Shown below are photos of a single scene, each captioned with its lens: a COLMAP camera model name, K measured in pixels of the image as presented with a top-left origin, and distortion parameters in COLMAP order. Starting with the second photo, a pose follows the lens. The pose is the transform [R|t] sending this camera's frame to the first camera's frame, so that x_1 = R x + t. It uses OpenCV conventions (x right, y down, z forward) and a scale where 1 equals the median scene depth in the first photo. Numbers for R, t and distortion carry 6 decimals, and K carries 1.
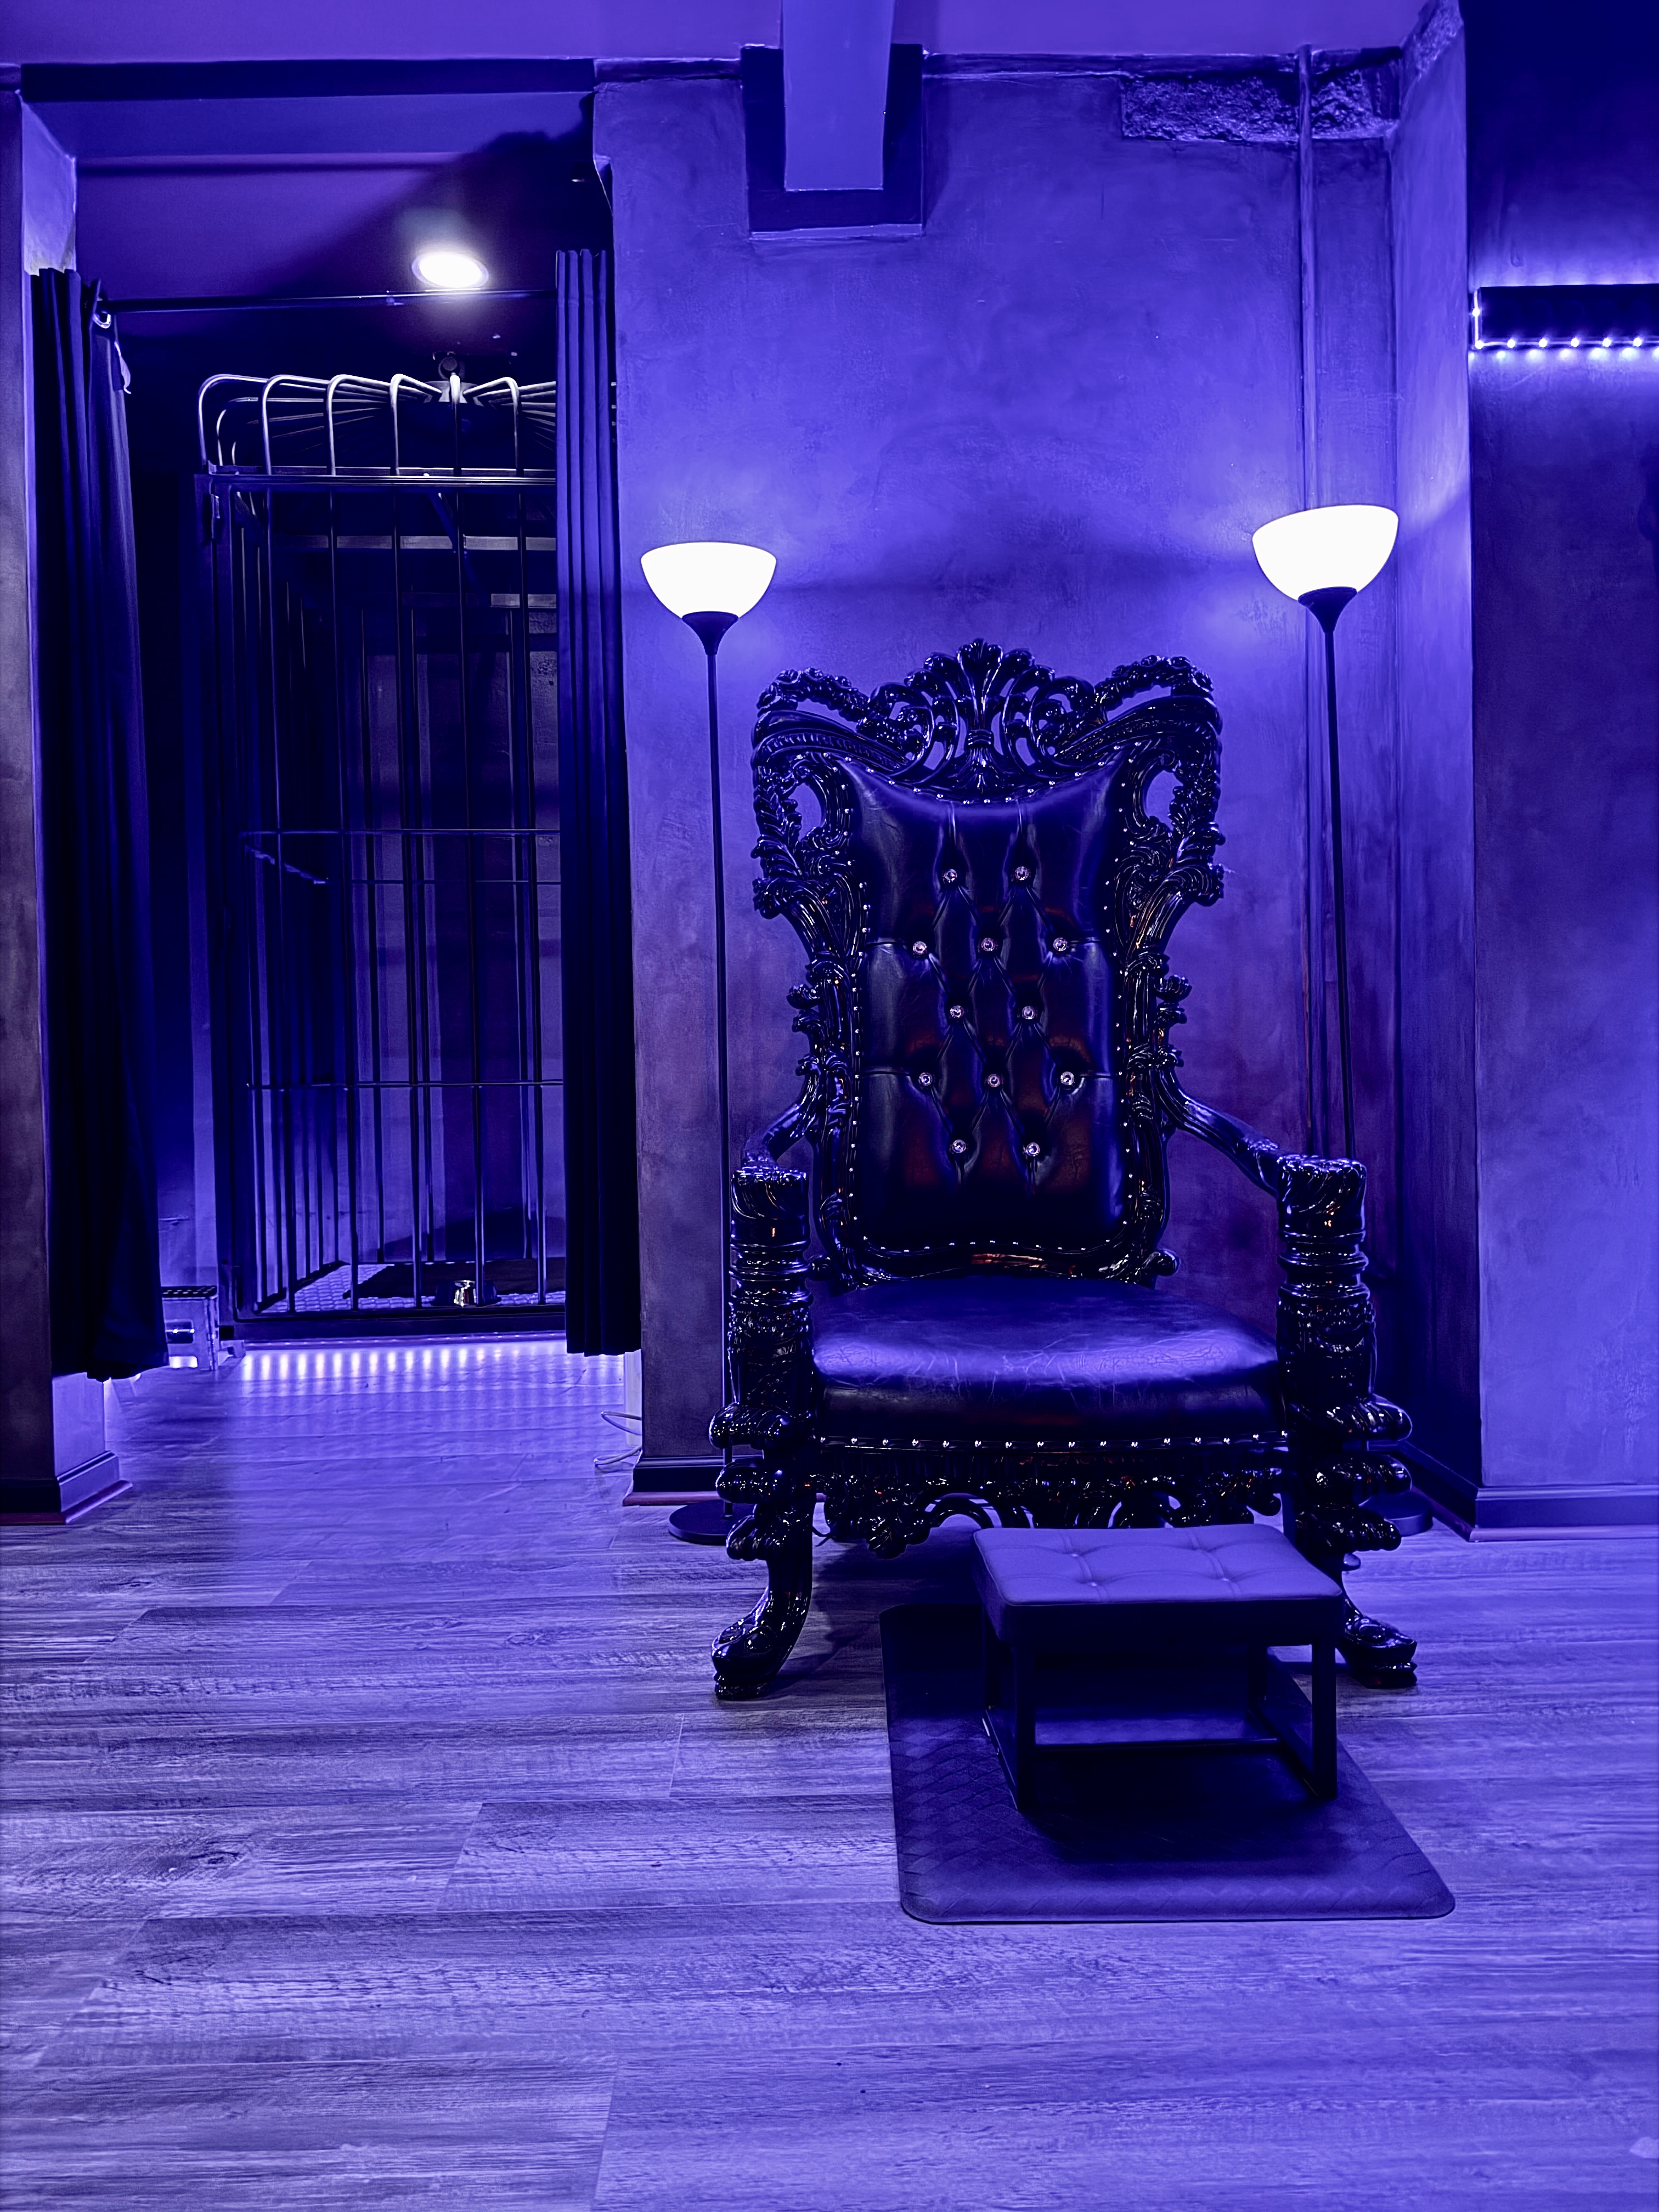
lens RADIAL K [[1541.4, 0, 835.9], [0, 1541.4, 1117.0], [0, 0, 1]] dist [0.053593, -0.070761]
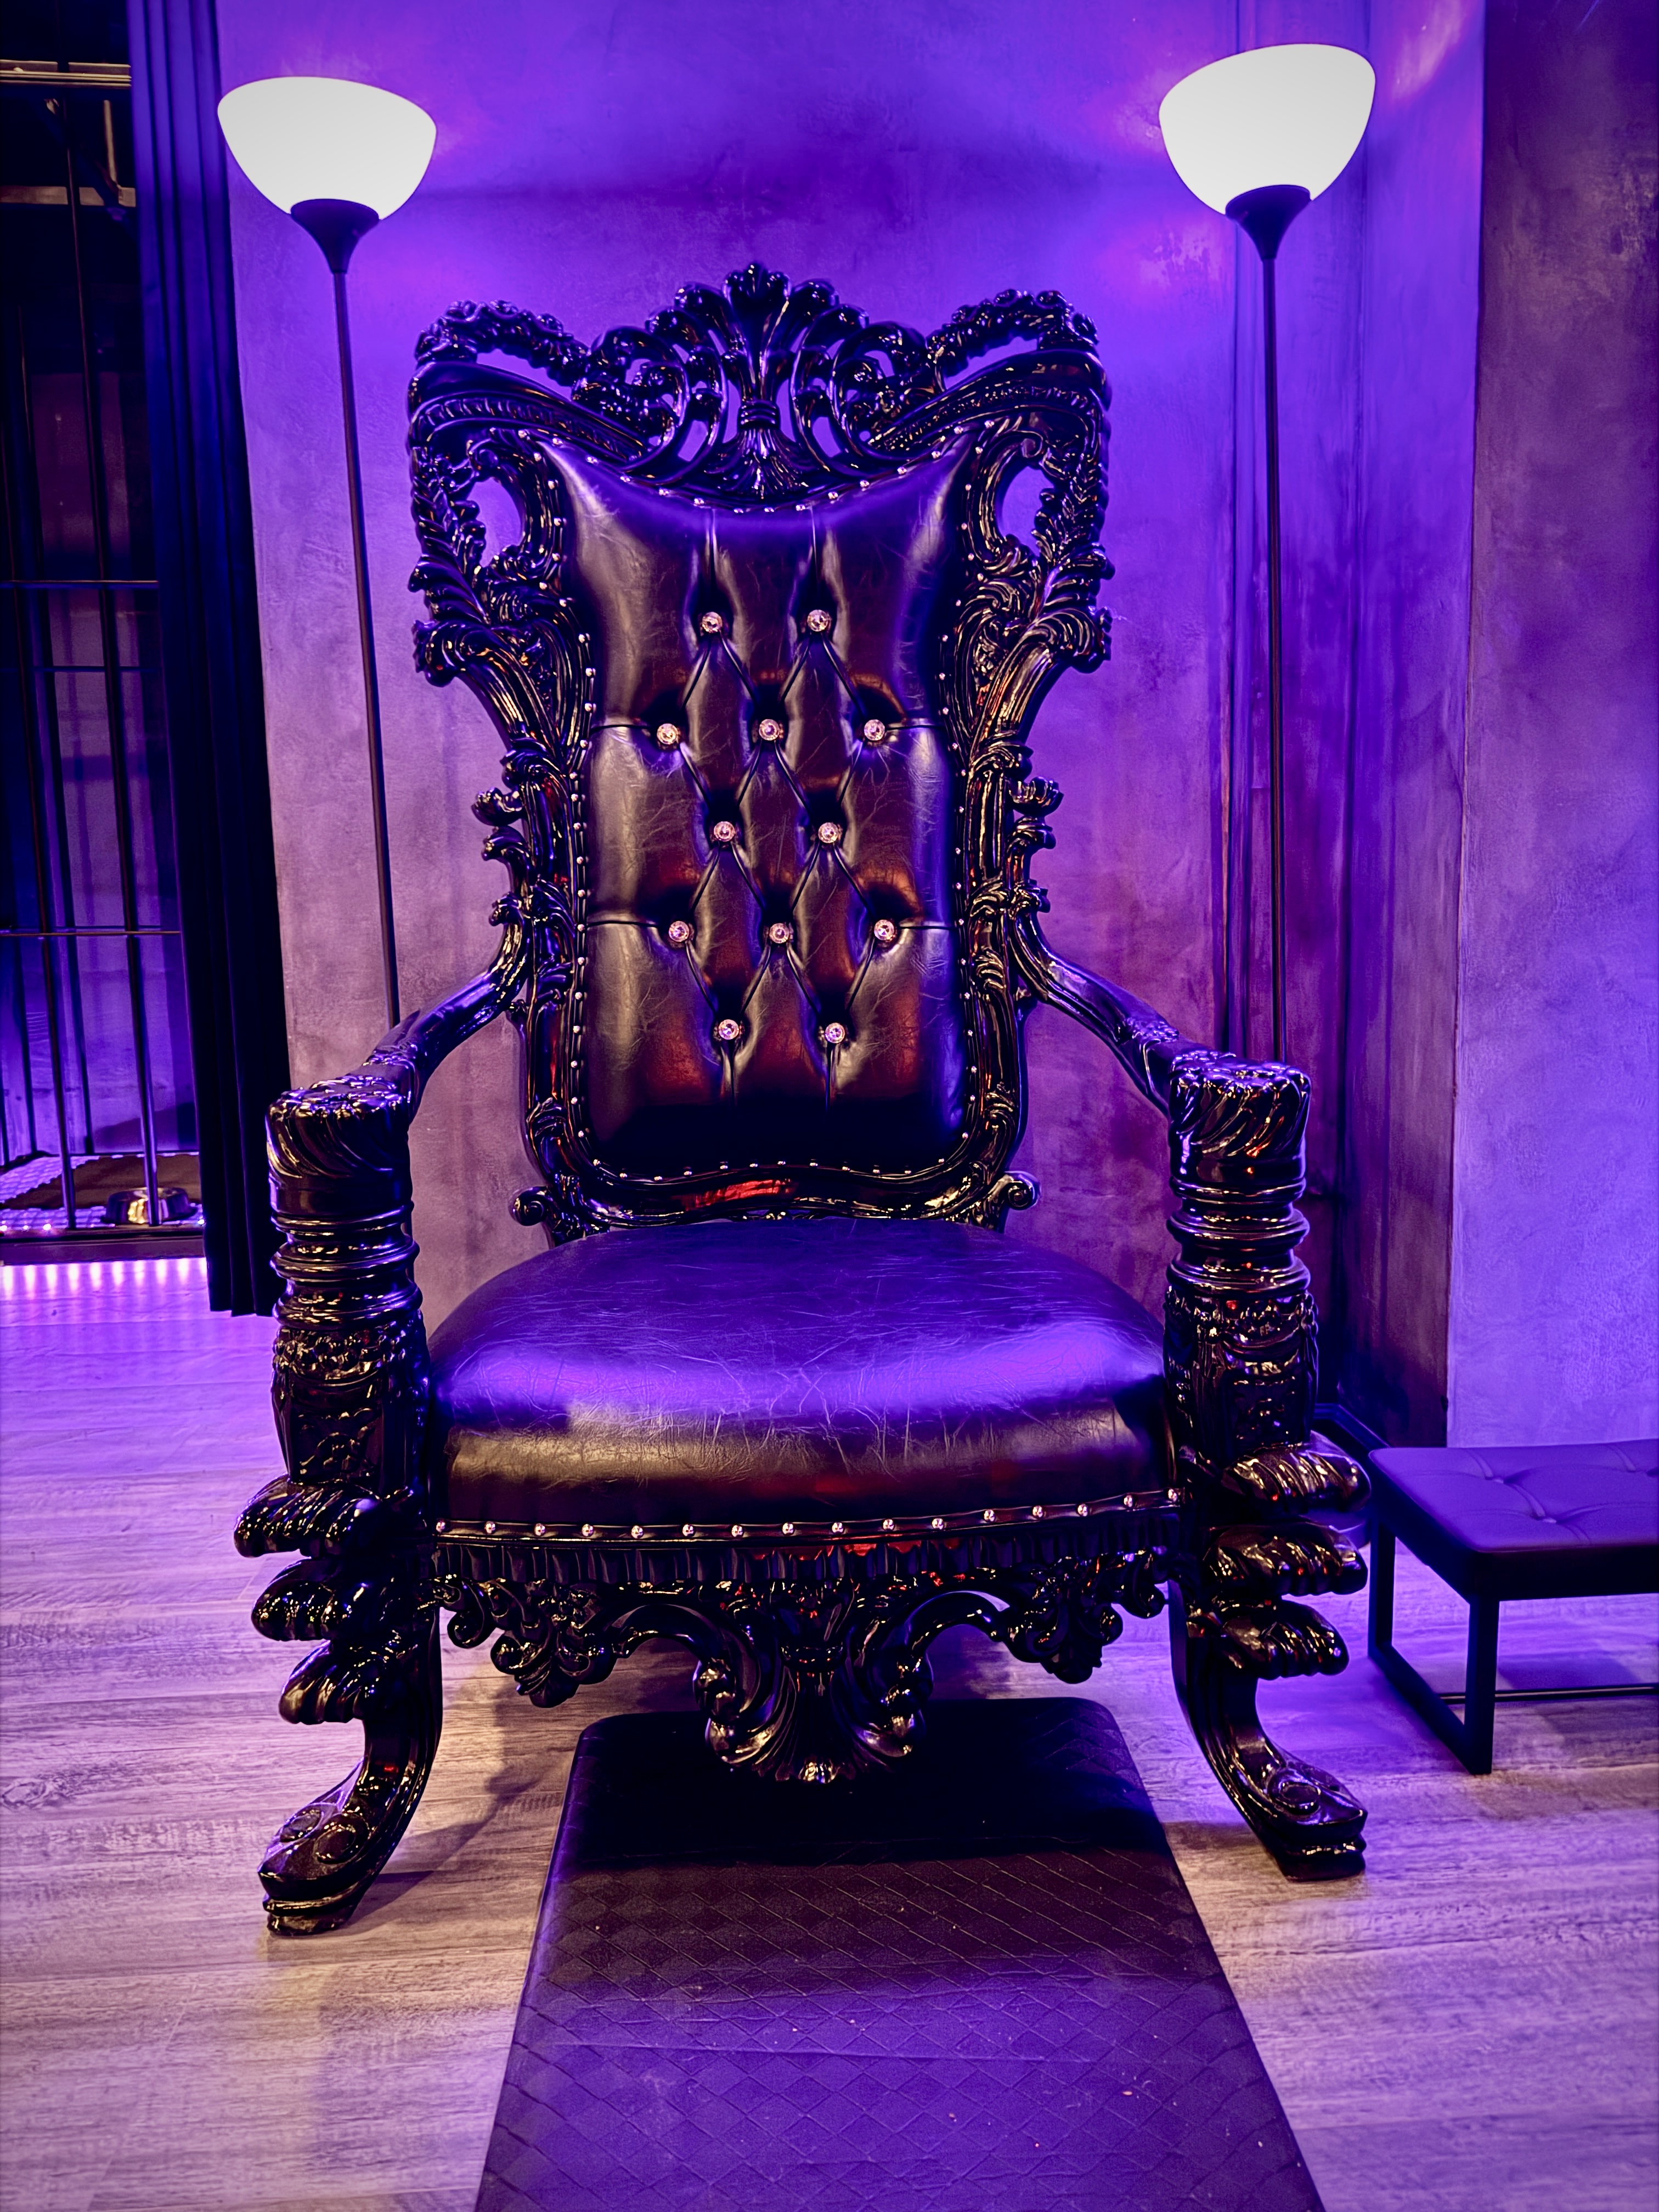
lens RADIAL K [[1541.4, 0, 851.4], [0, 1541.4, 1121.1], [0, 0, 1]] dist [0.053593, -0.070761]
pose [[0.998320, -0.010312, 0.057013, 0.094193], [0.004147, 0.994226, 0.107222, -0.012959], [-0.057790, -0.106806, 0.992599, 0.300973]]
